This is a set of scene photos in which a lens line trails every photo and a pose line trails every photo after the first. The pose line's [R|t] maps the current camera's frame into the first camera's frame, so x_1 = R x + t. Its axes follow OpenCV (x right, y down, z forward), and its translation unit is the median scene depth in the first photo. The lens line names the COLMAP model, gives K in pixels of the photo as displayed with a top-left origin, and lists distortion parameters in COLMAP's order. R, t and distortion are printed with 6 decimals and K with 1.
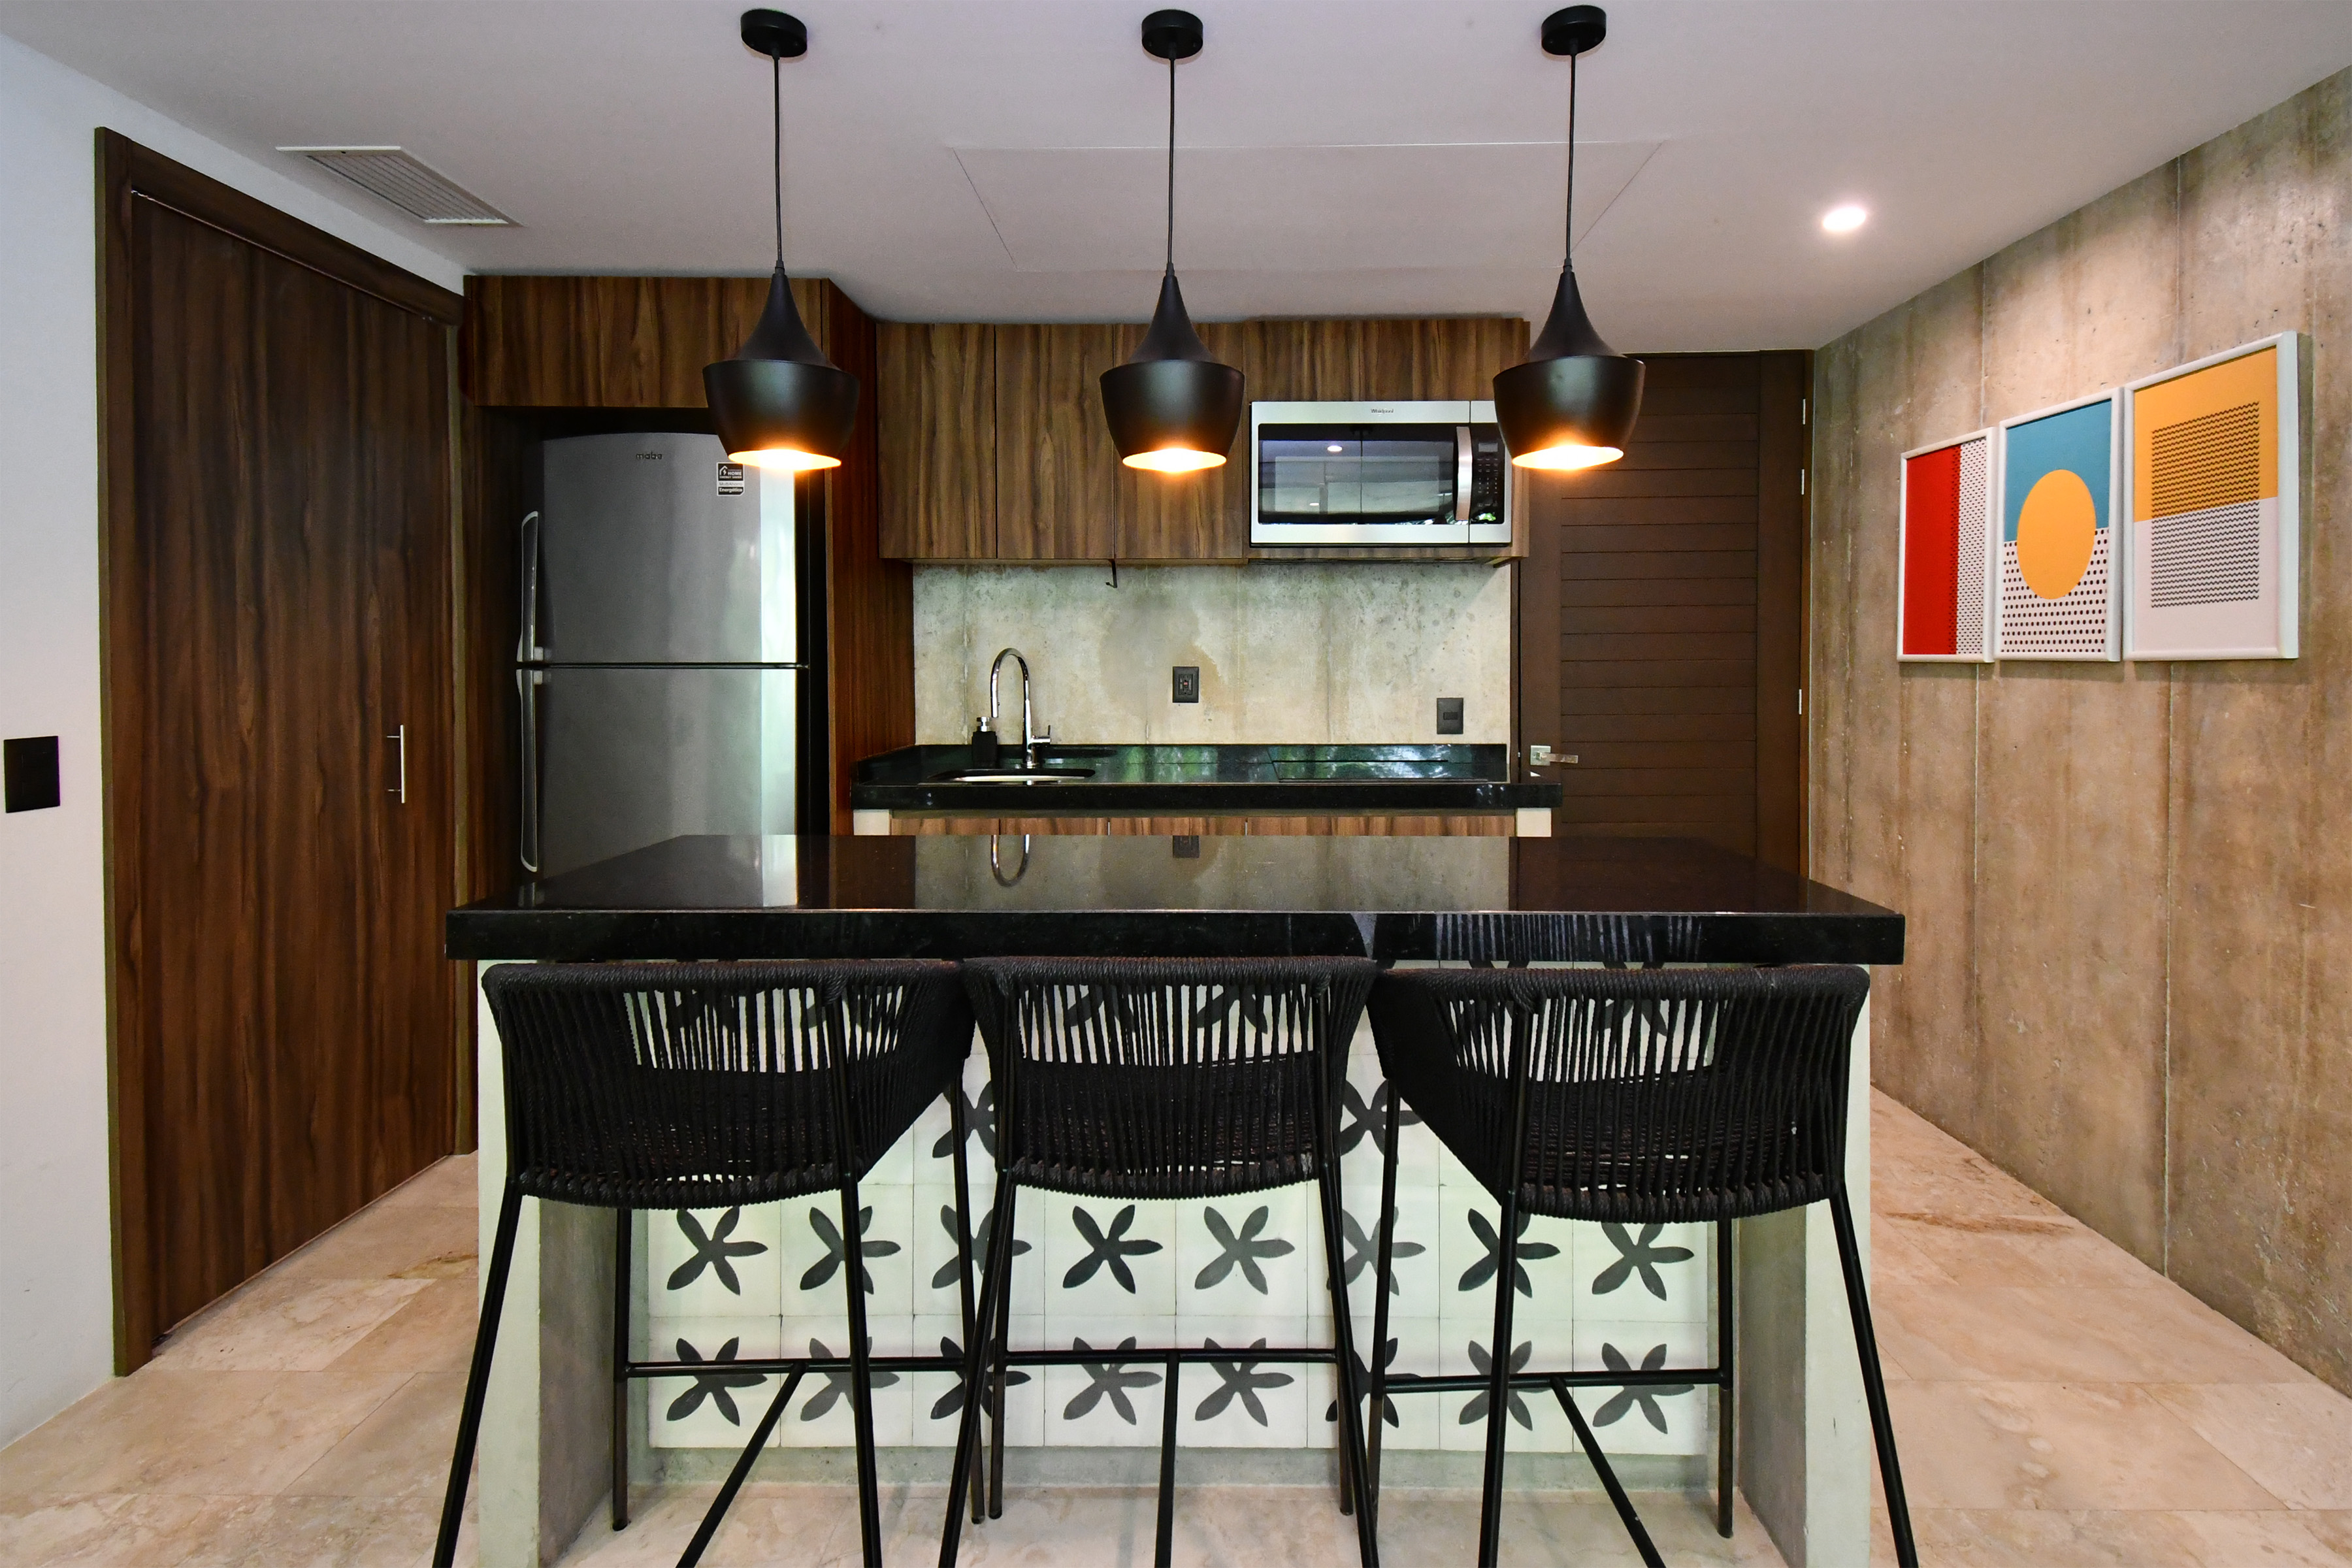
lens RADIAL K [[1123.6, 0, 1215.1], [0, 1123.6, 689.4], [0, 0, 1]] dist [0.040936, -0.019429]
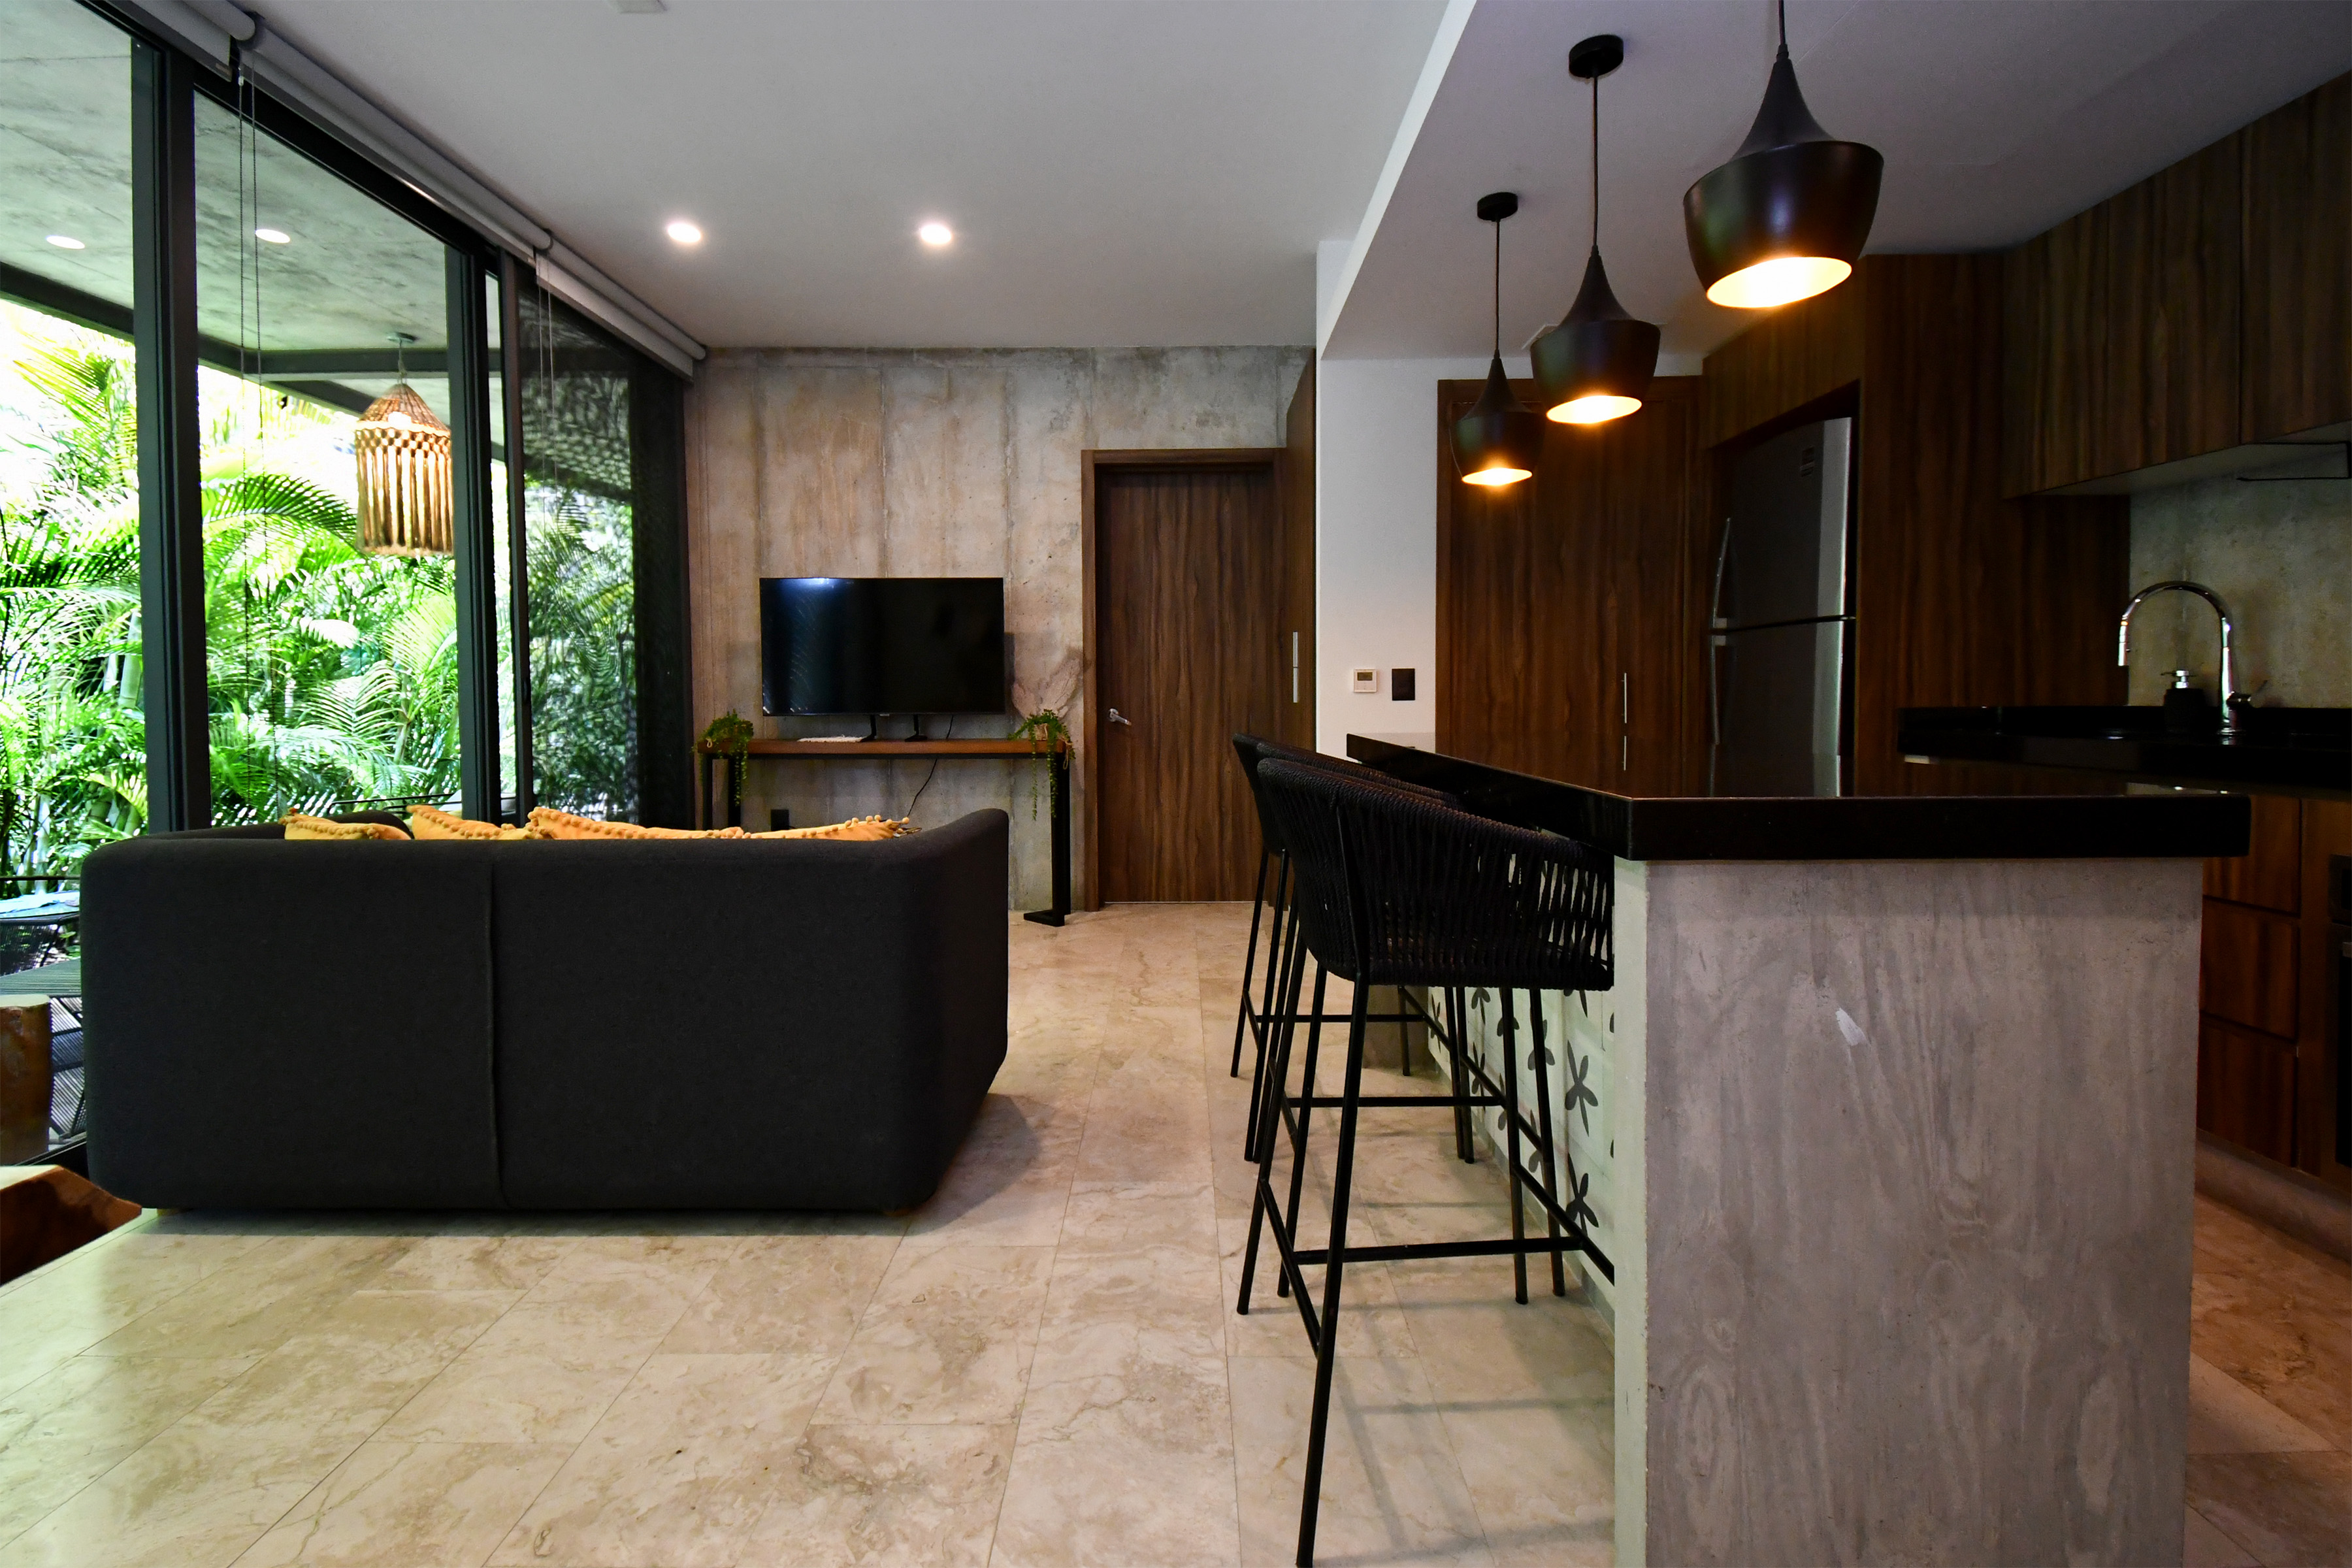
lens RADIAL K [[1066.9, 0, 1170.5], [0, 1066.9, 730.6], [0, 0, 1]] dist [0.044704, -0.029662]
pose [[0.001565, 0.031852, -0.999491, 0.625974], [-0.017605, 0.999339, 0.031819, 0.060914], [0.999844, 0.017547, 0.002124, 0.307822]]
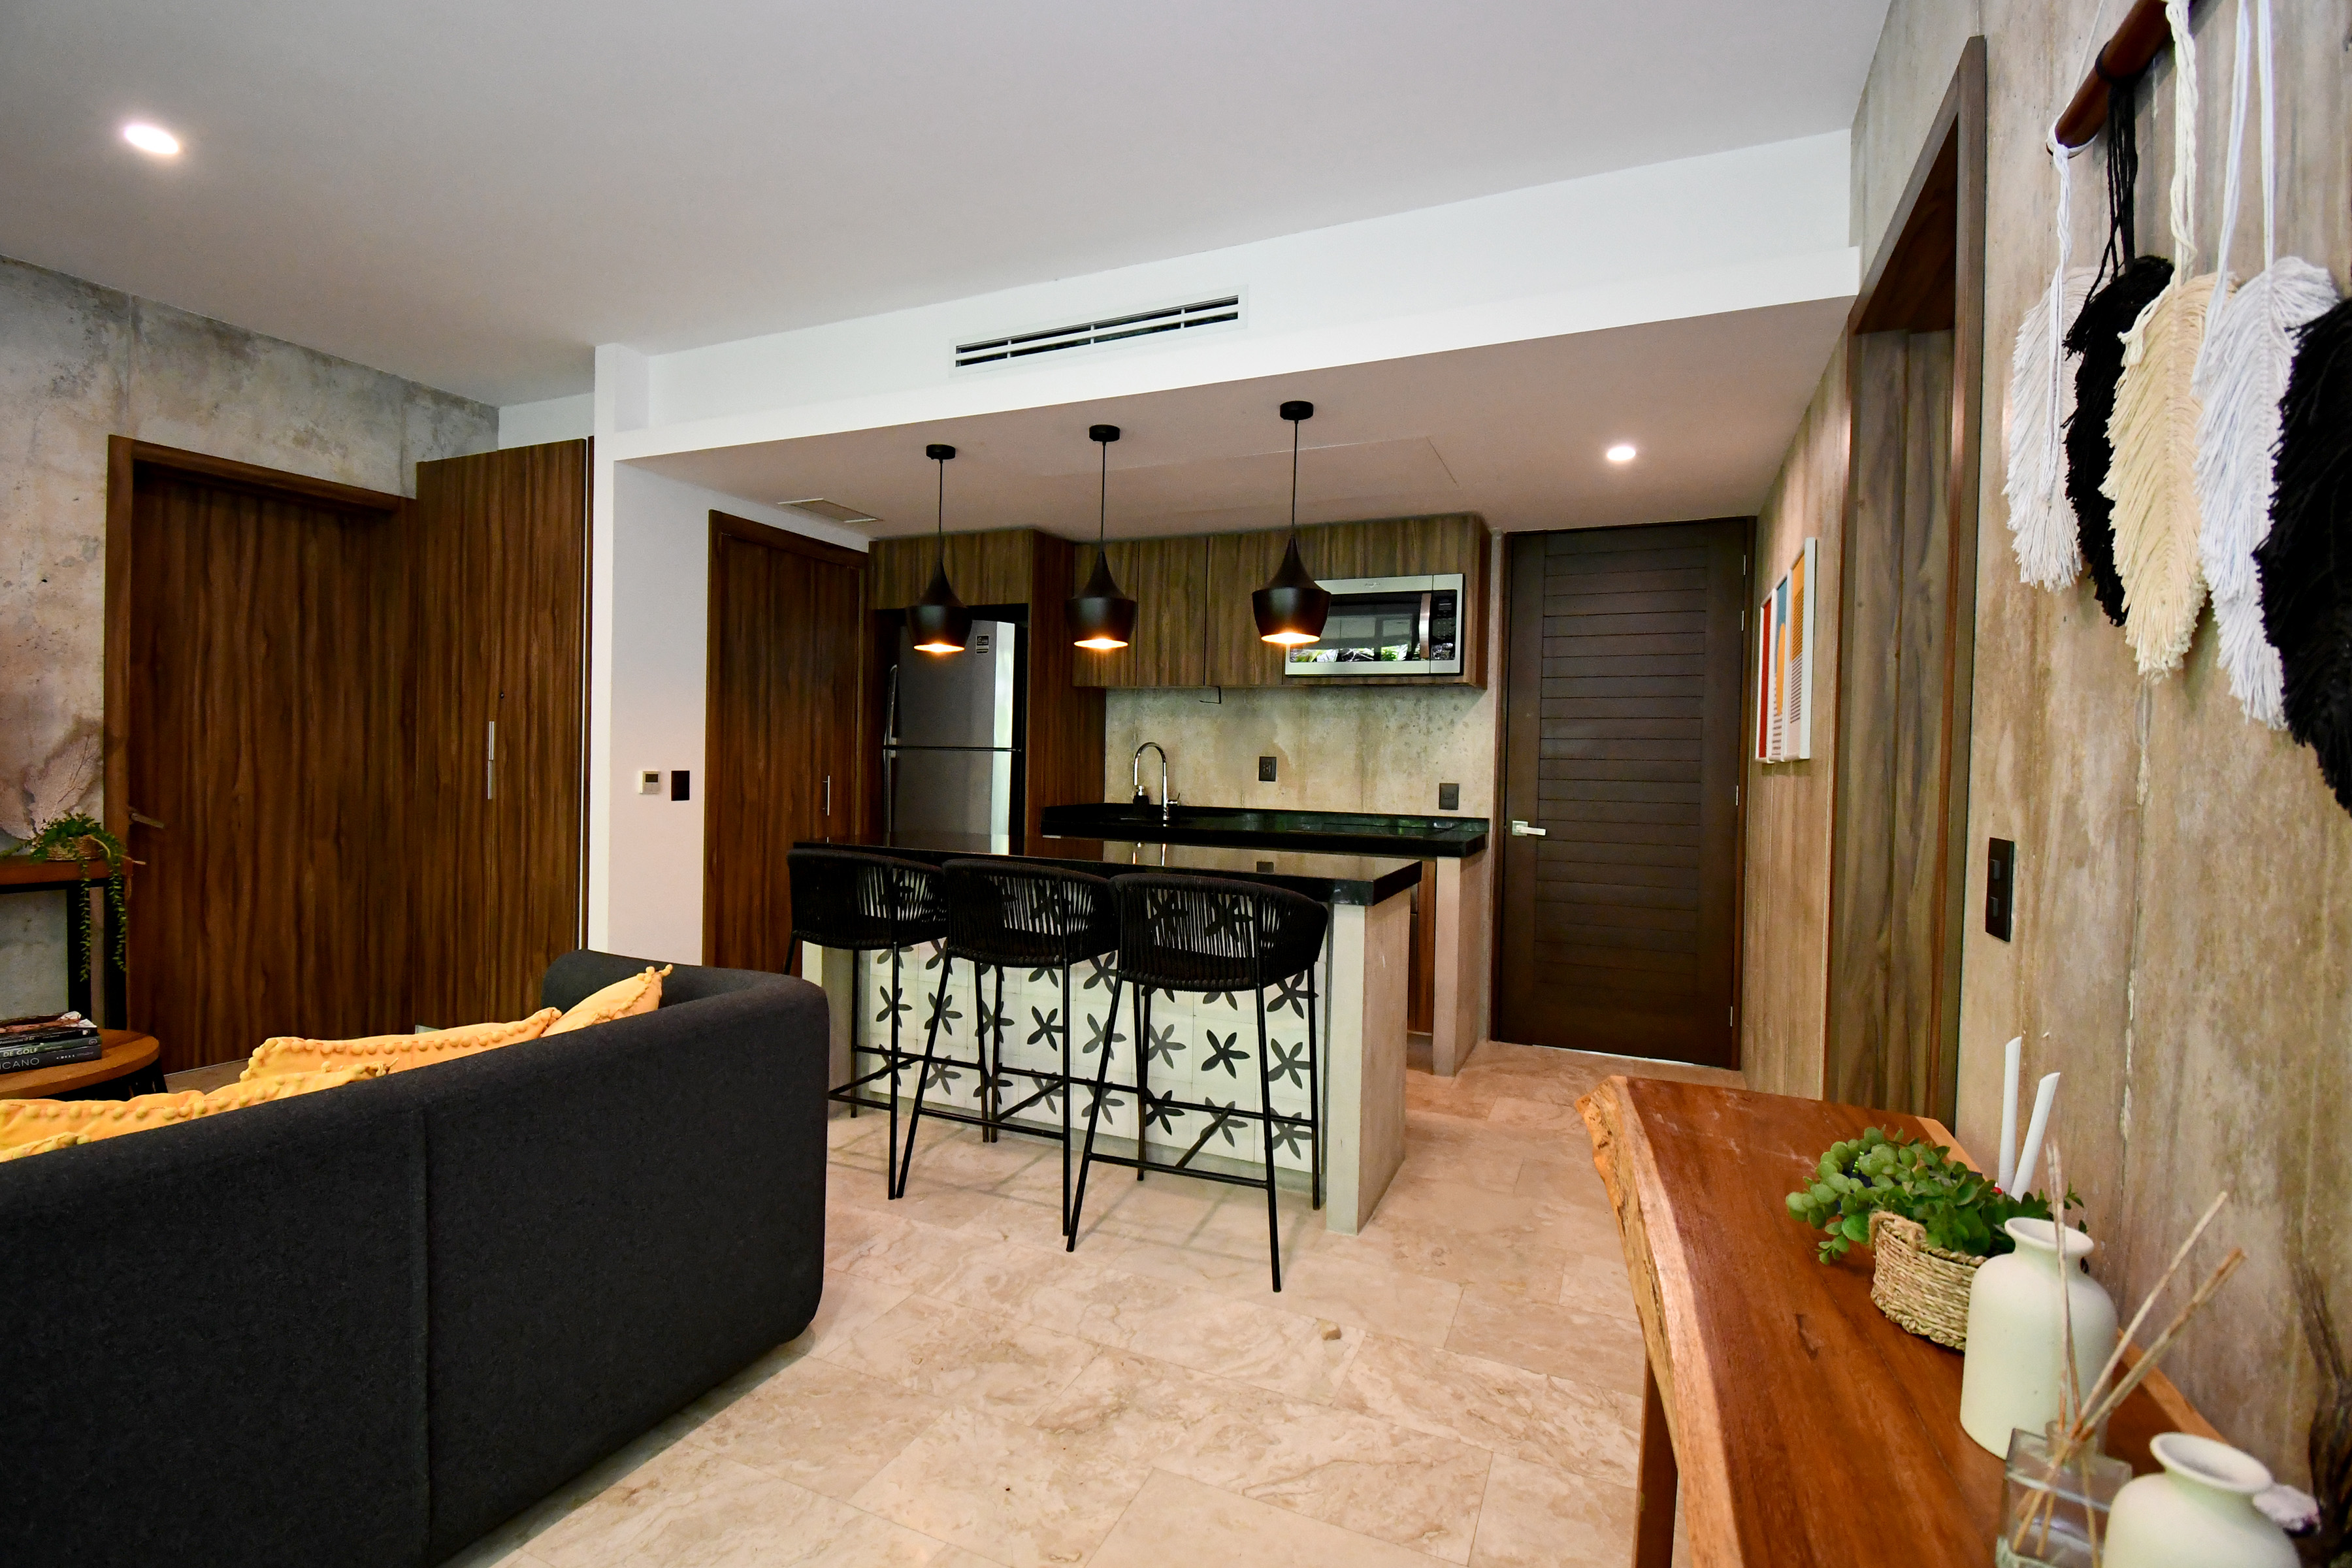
lens RADIAL K [[1052.8, 0, 1171.8], [0, 1052.8, 780.5], [0, 0, 1]] dist [0.016958, -0.023588]
pose [[0.917275, 0.028876, -0.397207, 0.458403], [-0.032170, 0.999481, -0.001632, 0.019353], [0.396954, 0.014275, 0.917727, -0.360473]]
